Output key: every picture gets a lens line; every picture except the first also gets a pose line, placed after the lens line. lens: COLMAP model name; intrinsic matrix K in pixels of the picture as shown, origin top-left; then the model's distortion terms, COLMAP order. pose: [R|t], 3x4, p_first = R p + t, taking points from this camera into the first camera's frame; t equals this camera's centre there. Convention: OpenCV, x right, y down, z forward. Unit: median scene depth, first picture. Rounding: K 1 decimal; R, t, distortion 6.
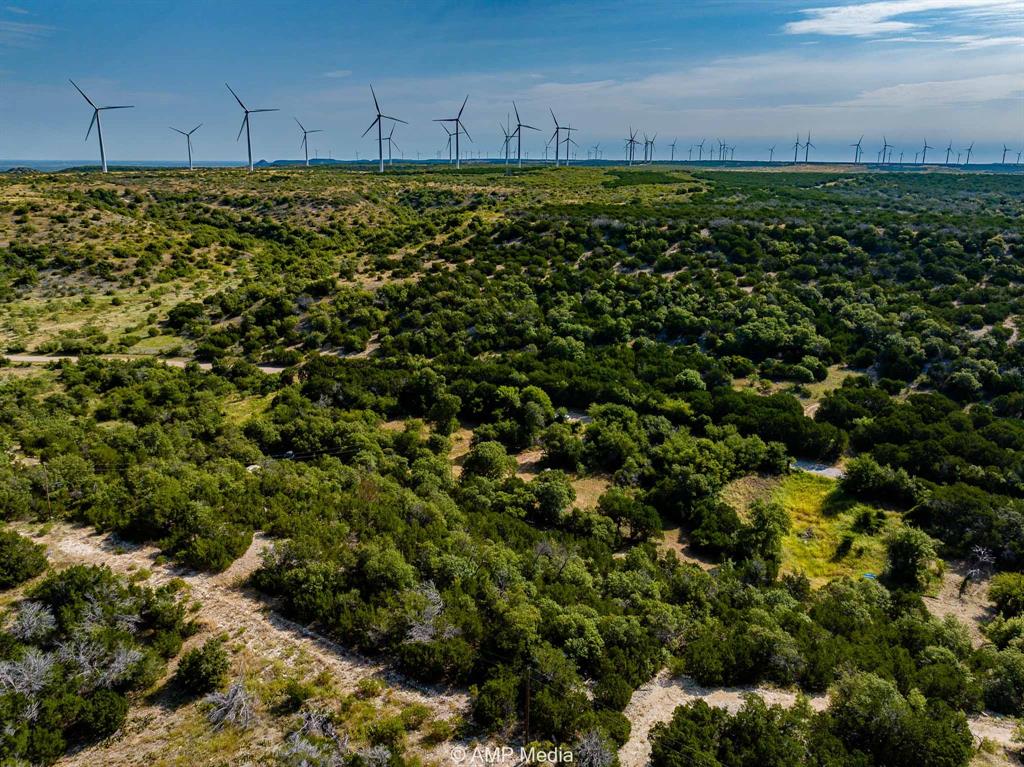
lens RADIAL K [[711.0, 0, 515.1], [0, 711.0, 342.4], [0, 0, 1]] dist [-0.009663, 0.002897]
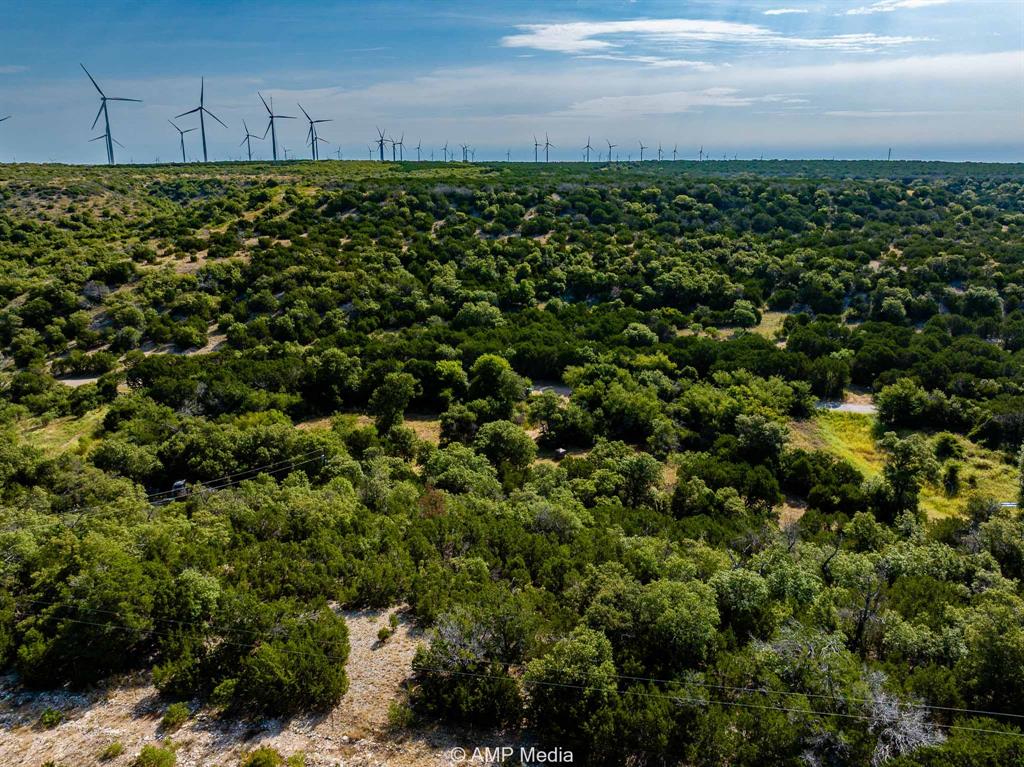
lens RADIAL K [[711.0, 0, 515.1], [0, 711.0, 342.4], [0, 0, 1]] dist [-0.009663, 0.002897]
pose [[0.936810, -0.091996, 0.337526, -0.135328], [0.095489, 0.995411, 0.006279, 0.029594], [-0.336555, 0.026348, 0.941295, 0.159994]]
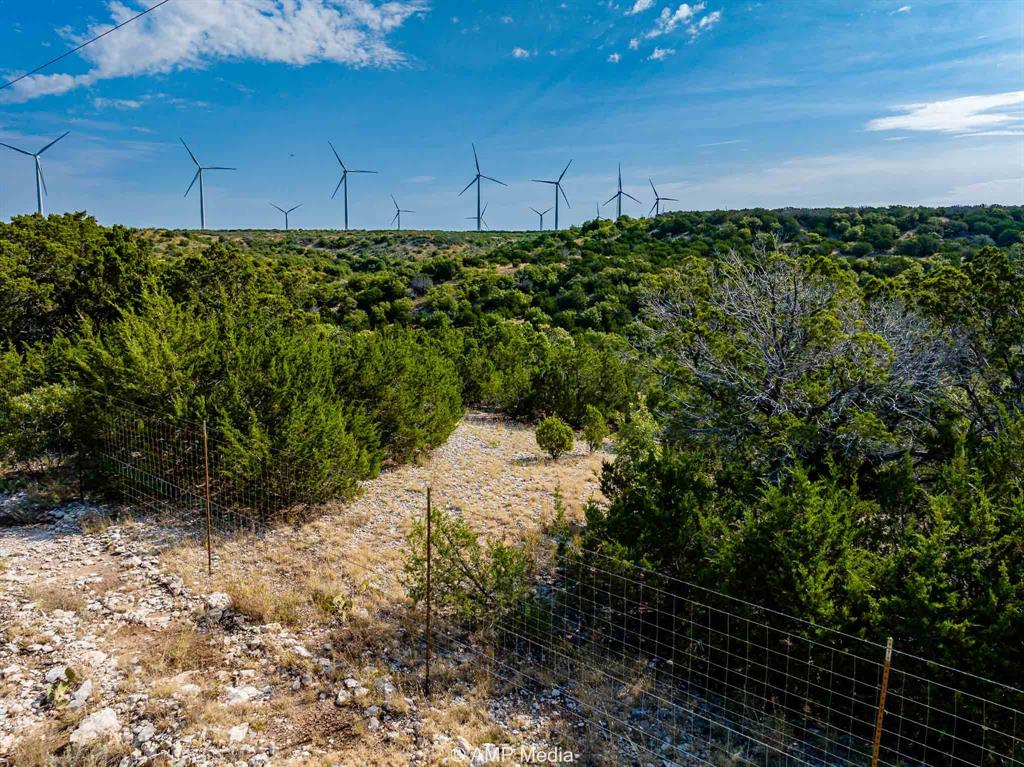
lens RADIAL K [[707.2, 0, 505.8], [0, 707.2, 355.7], [0, 0, 1]] dist [0.019364, -0.056054]
pose [[0.992684, 0.012009, -0.120142, -0.111780], [-0.025865, 0.993092, -0.114448, 0.095057], [0.117937, 0.116719, 0.986138, 0.270613]]
